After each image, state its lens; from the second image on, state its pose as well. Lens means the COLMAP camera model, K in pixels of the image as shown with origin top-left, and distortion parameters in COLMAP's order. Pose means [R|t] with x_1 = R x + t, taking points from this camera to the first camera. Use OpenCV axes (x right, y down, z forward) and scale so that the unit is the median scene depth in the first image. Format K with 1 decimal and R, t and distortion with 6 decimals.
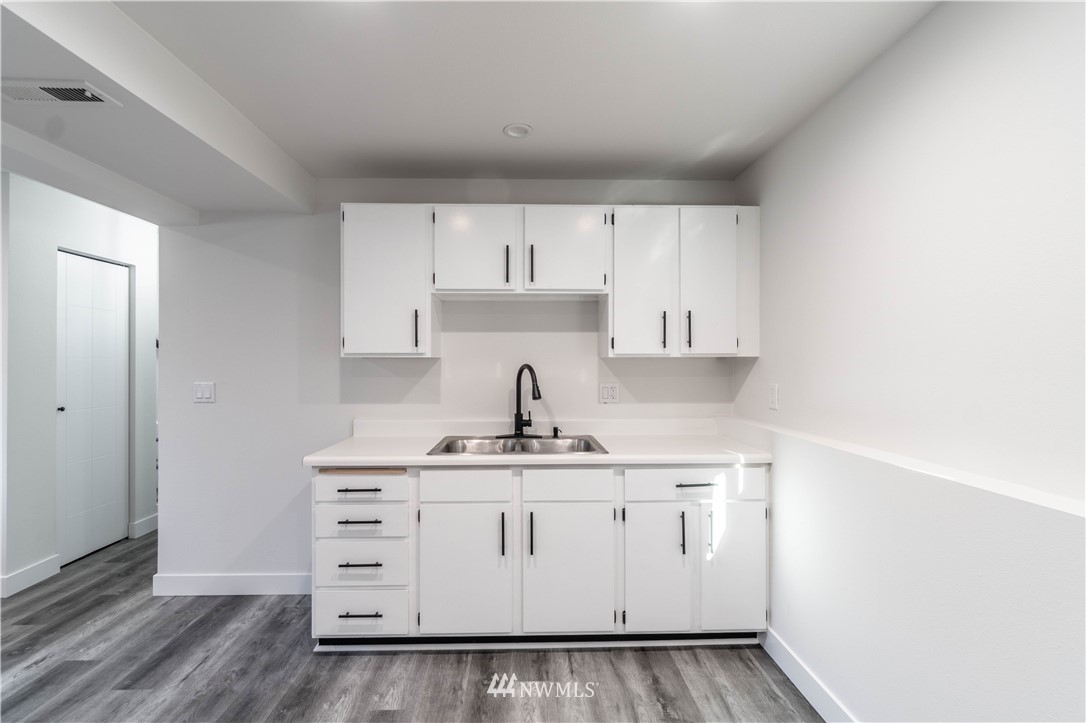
lens RADIAL K [[474.3, 0, 530.8], [0, 474.3, 360.3], [0, 0, 1]] dist [-0.004766, 0.000698]
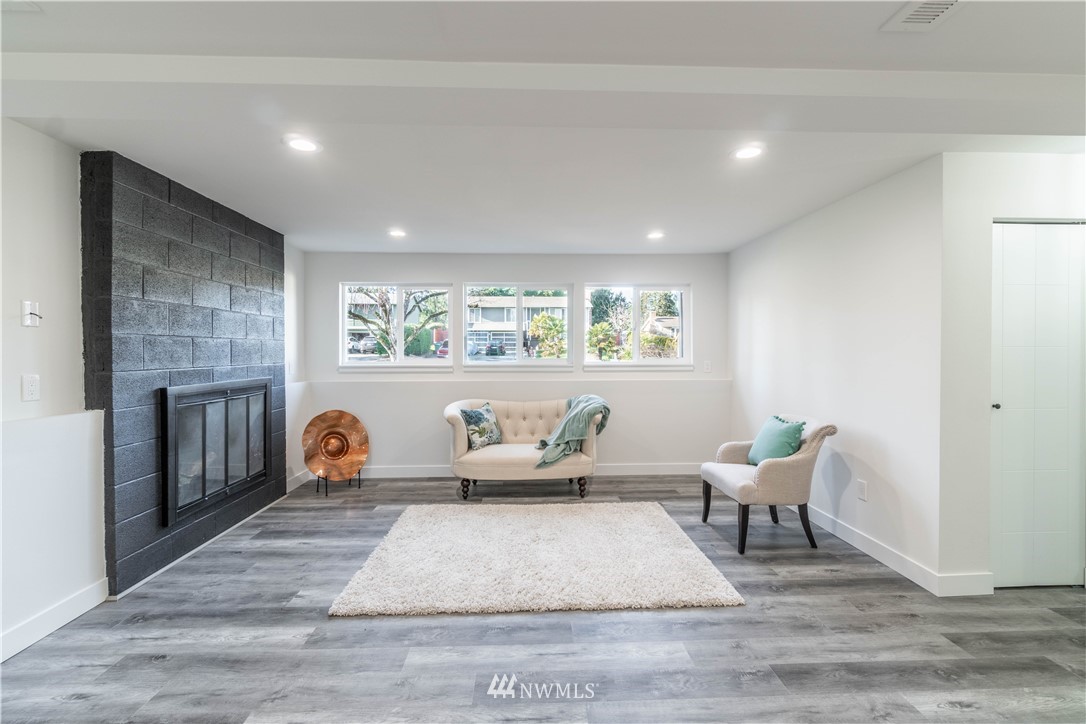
lens RADIAL K [[474.3, 0, 547.6], [0, 474.3, 354.4], [0, 0, 1]] dist [-0.004766, 0.000698]
pose [[0.019073, 0.005621, -0.999802, -0.204348], [0.004289, 0.999975, 0.005704, 0.001955], [0.999809, -0.004397, 0.019049, 0.228579]]
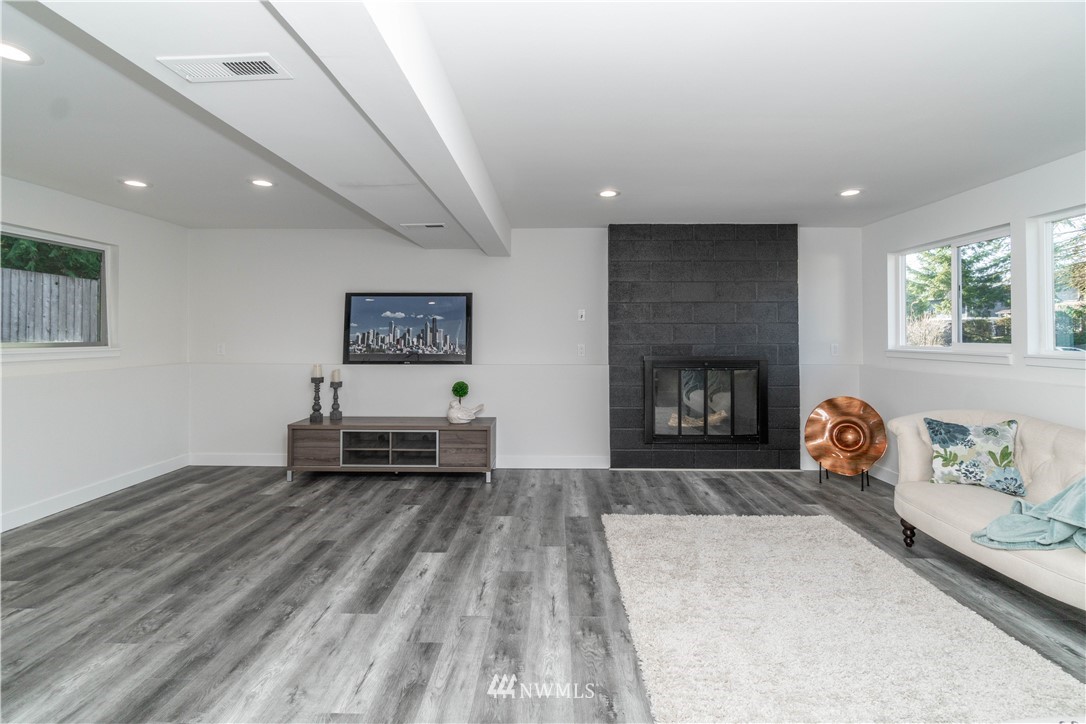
lens RADIAL K [[474.3, 0, 538.4], [0, 474.3, 321.4], [0, 0, 1]] dist [-0.004766, 0.000698]
pose [[-0.998586, 0.001109, 0.053142, -0.436767], [-0.000513, 0.999534, -0.030513, 0.003626], [-0.053151, -0.030497, -0.998121, 0.493435]]
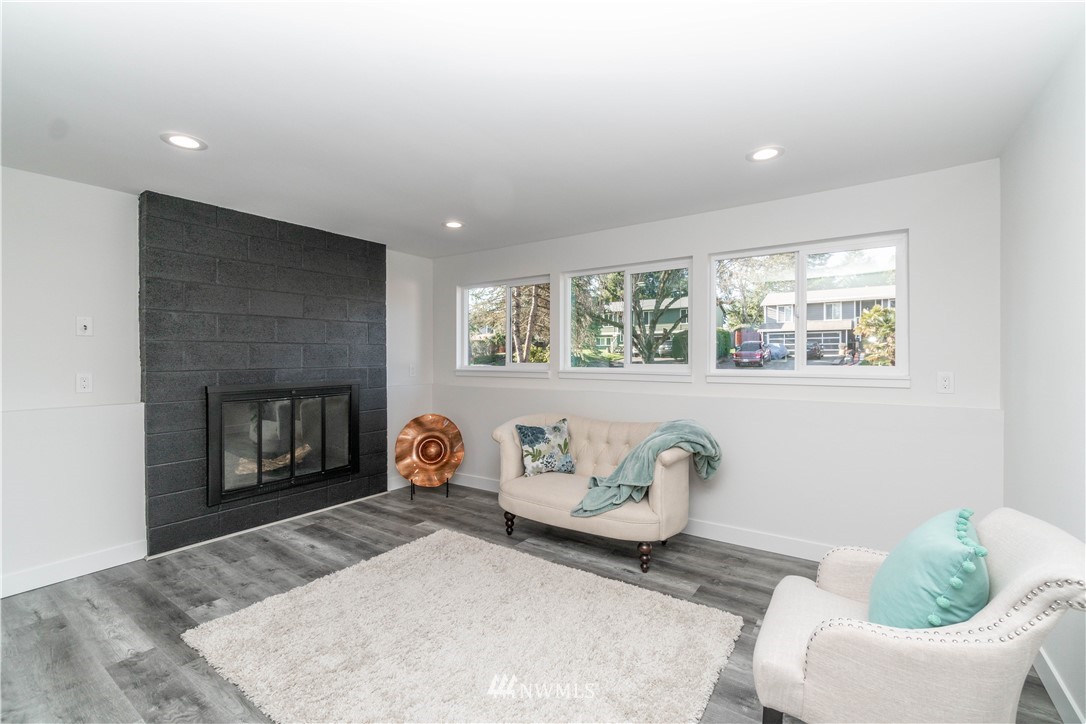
lens RADIAL K [[474.3, 0, 543.2], [0, 474.3, 355.3], [0, 0, 1]] dist [-0.004766, 0.000698]
pose [[-0.592375, -0.000031, -0.805663, -0.379165], [0.004976, 0.999981, -0.003697, 0.003501], [0.805647, -0.006199, -0.592363, 0.404299]]
